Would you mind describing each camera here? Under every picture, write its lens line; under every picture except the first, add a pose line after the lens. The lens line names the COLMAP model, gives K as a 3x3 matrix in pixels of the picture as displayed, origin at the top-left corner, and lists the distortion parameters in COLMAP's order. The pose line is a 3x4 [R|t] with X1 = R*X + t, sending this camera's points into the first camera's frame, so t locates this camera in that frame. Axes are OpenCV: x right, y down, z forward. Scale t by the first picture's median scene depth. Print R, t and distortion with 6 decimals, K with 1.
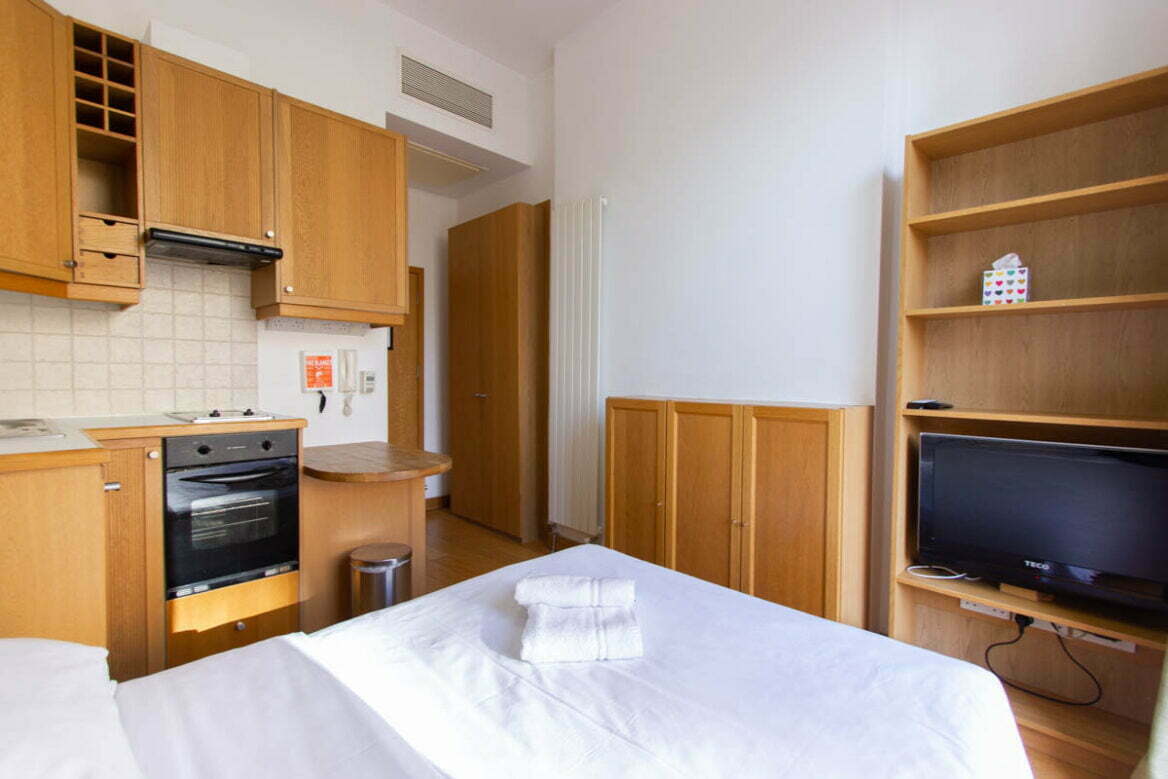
lens RADIAL K [[533.9, 0, 584.0], [0, 533.9, 389.5], [0, 0, 1]] dist [-0.000669, -0.000365]
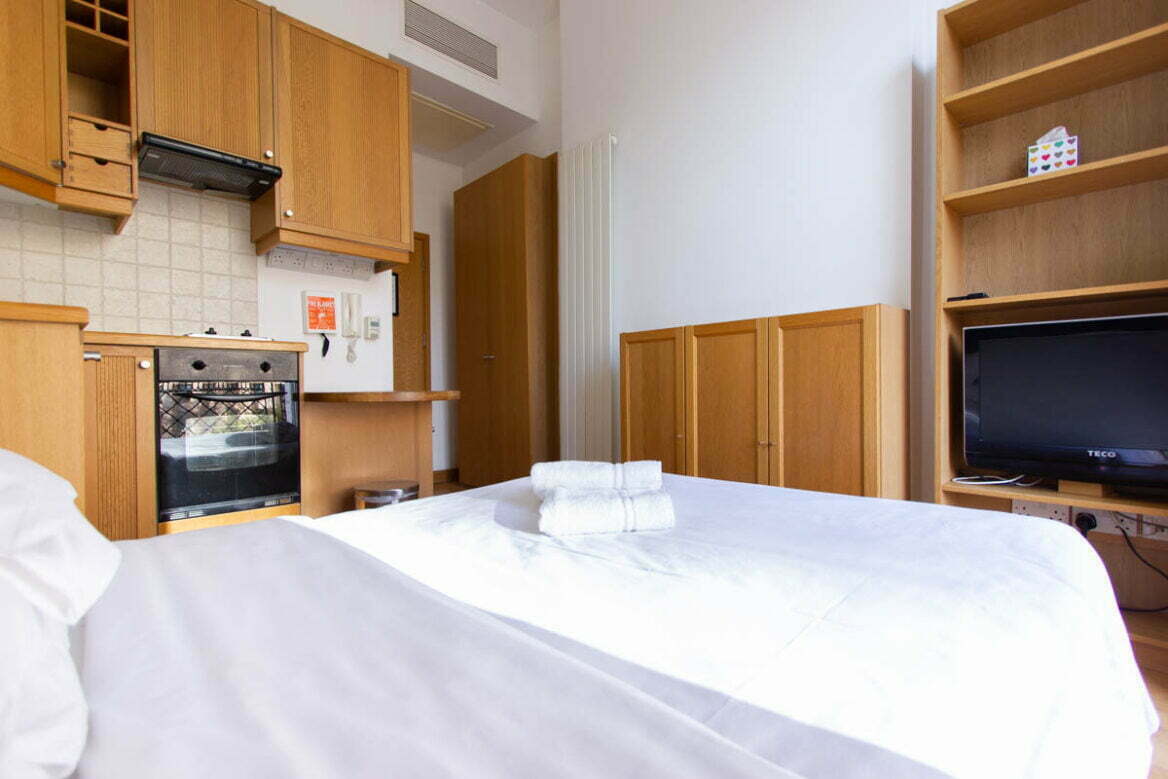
lens RADIAL K [[533.9, 0, 584.0], [0, 533.9, 389.5], [0, 0, 1]] dist [-0.000669, -0.000365]
pose [[0.999787, -0.016443, -0.012438, -0.016043], [0.016171, 0.999635, -0.021633, 0.169329], [0.012789, 0.021428, 0.999689, 0.056910]]
